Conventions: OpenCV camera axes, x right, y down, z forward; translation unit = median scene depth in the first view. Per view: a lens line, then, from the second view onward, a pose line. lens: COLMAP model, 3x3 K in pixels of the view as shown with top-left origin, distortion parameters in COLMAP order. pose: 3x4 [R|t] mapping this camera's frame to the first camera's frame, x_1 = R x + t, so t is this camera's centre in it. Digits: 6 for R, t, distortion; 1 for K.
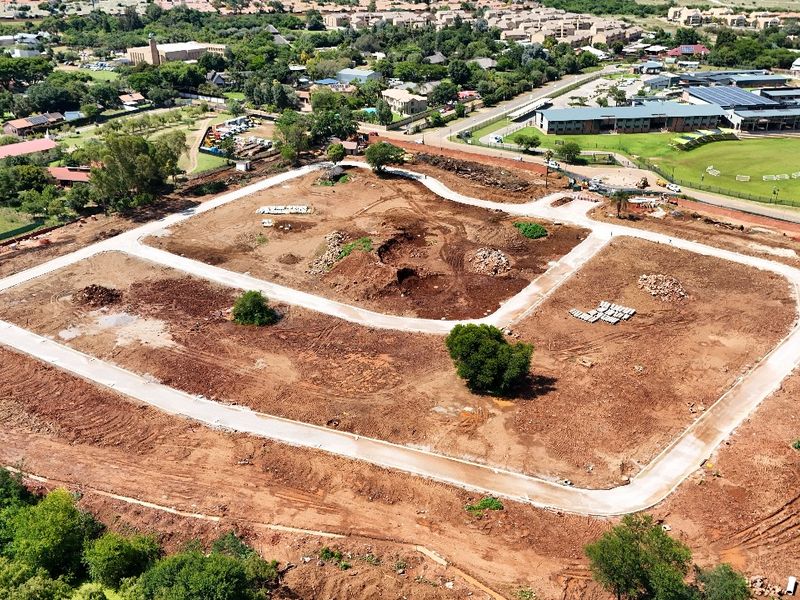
lens RADIAL K [[783.2, 0, 398.2], [0, 783.2, 301.4], [0, 0, 1]] dist [0.115454, -0.210516]
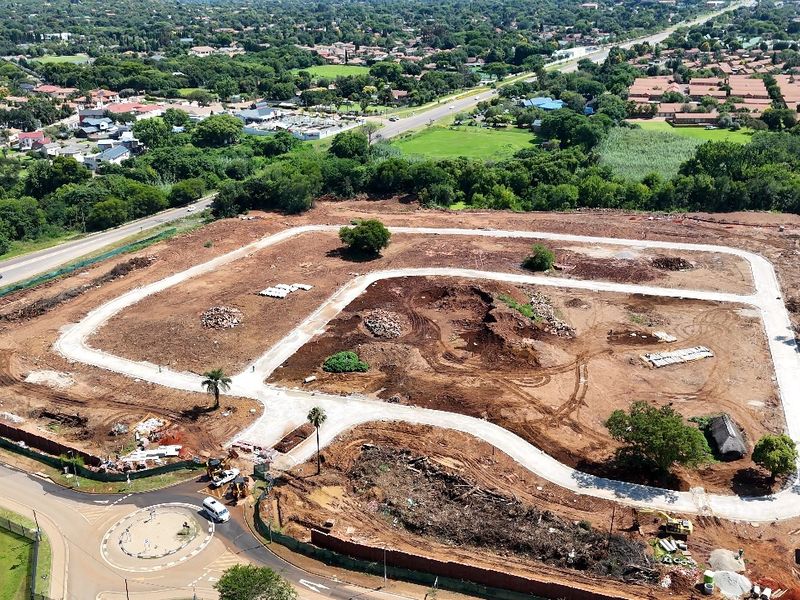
lens RADIAL K [[783.2, 0, 398.2], [0, 783.2, 301.4], [0, 0, 1]] dist [0.115454, -0.210516]
pose [[-0.972831, 0.091413, -0.212707, 0.276393], [-0.089121, 0.700089, 0.708472, -0.690042], [0.213677, 0.708180, -0.672921, 1.489134]]
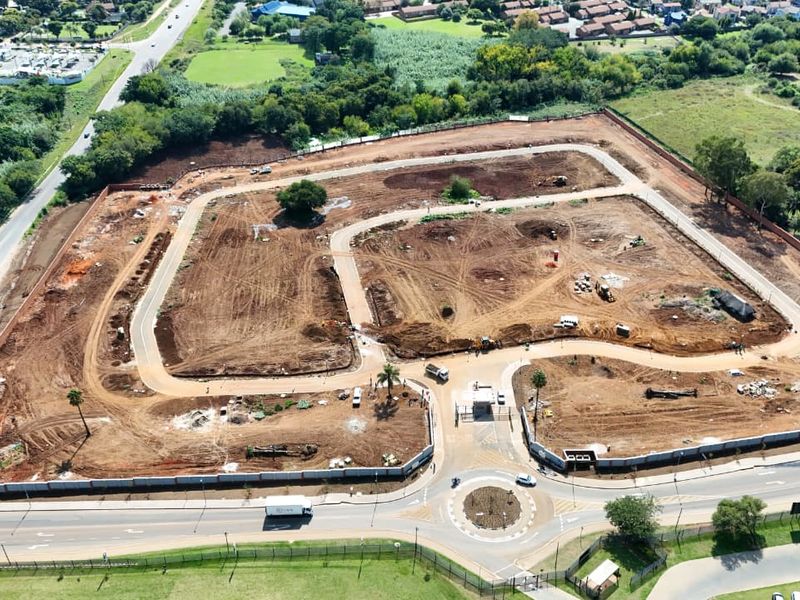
lens RADIAL K [[783.2, 0, 398.2], [0, 783.2, 301.4], [0, 0, 1]] dist [0.115454, -0.210516]
pose [[-0.719090, 0.370789, -0.587729, 0.721845], [-0.277076, 0.622635, 0.731815, -0.761033], [0.637290, 0.689087, -0.344994, 1.262798]]
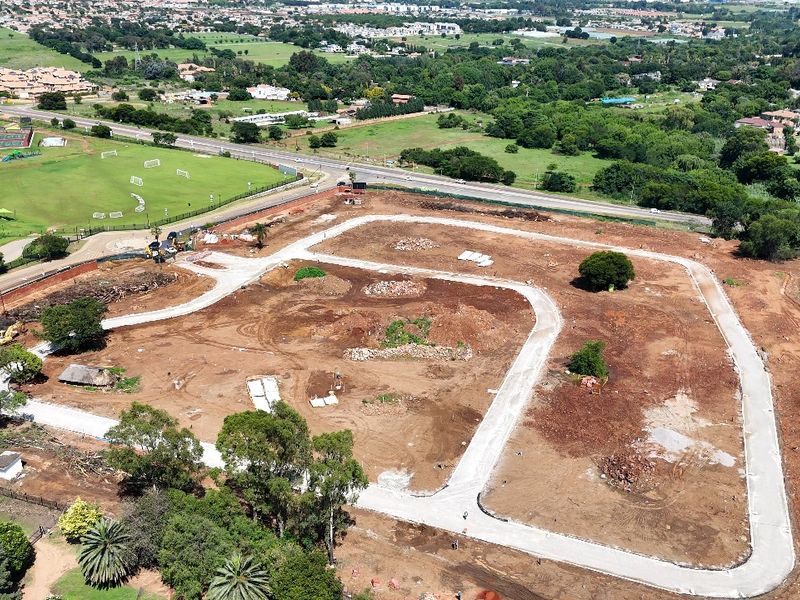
lens RADIAL K [[783.2, 0, 398.2], [0, 783.2, 301.4], [0, 0, 1]] dist [0.115454, -0.210516]
pose [[-0.209337, -0.367788, 0.906041, -0.781139], [0.394156, 0.816224, 0.422397, -0.442021], [-0.894885, 0.445545, -0.025900, 0.936447]]
